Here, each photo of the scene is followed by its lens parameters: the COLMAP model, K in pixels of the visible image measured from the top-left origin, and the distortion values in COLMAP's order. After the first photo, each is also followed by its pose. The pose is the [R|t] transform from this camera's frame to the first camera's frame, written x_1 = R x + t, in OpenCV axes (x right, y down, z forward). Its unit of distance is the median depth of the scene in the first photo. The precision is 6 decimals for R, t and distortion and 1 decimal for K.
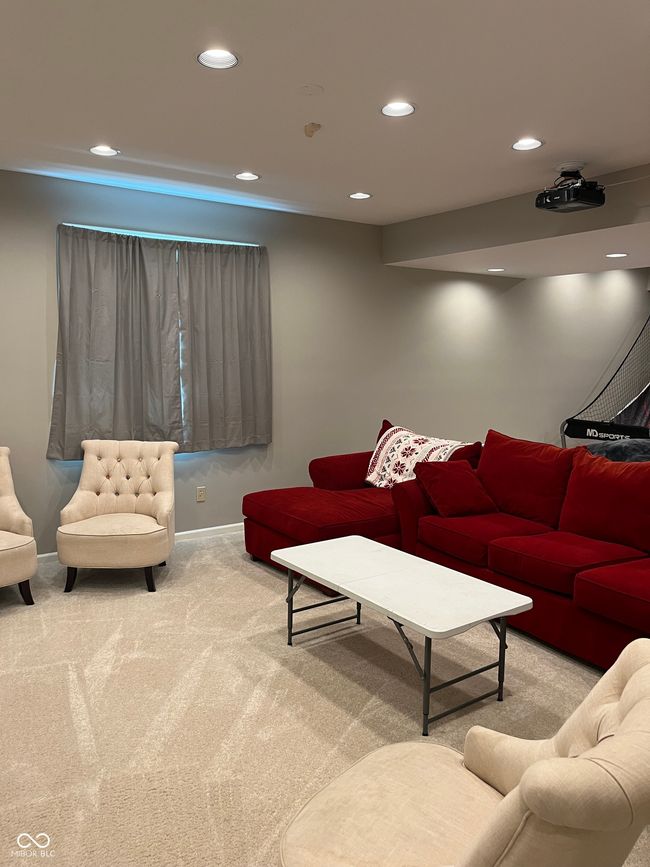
lens RADIAL K [[663.6, 0, 322.9], [0, 663.6, 435.0], [0, 0, 1]] dist [0.060672, -0.063895]
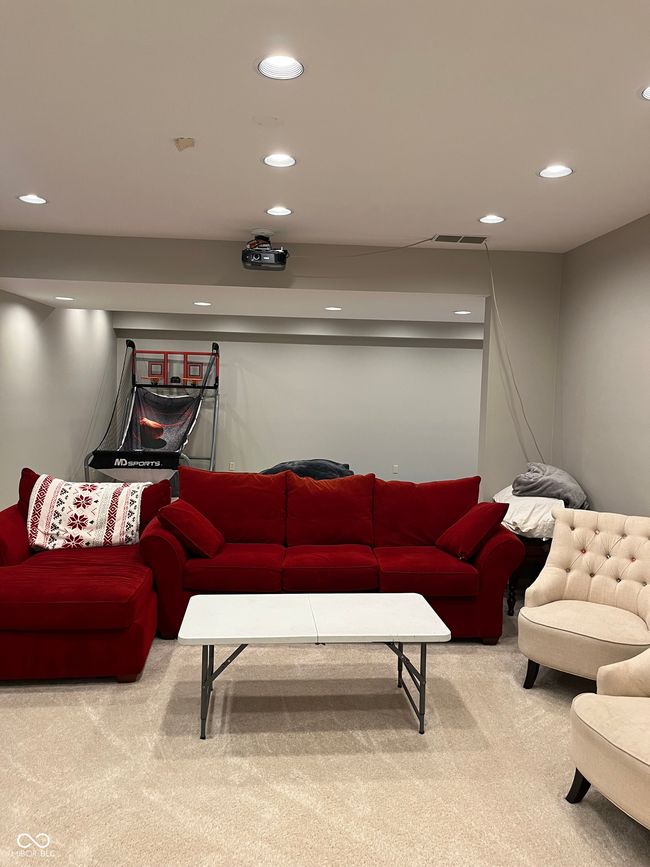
lens RADIAL K [[663.6, 0, 322.9], [0, 663.6, 429.9], [0, 0, 1]] dist [0.060672, -0.063895]
pose [[0.504794, -0.053198, 0.861599, -0.465882], [0.090580, 0.995854, 0.008419, -0.047213], [-0.858475, 0.073793, 0.507519, 0.278218]]
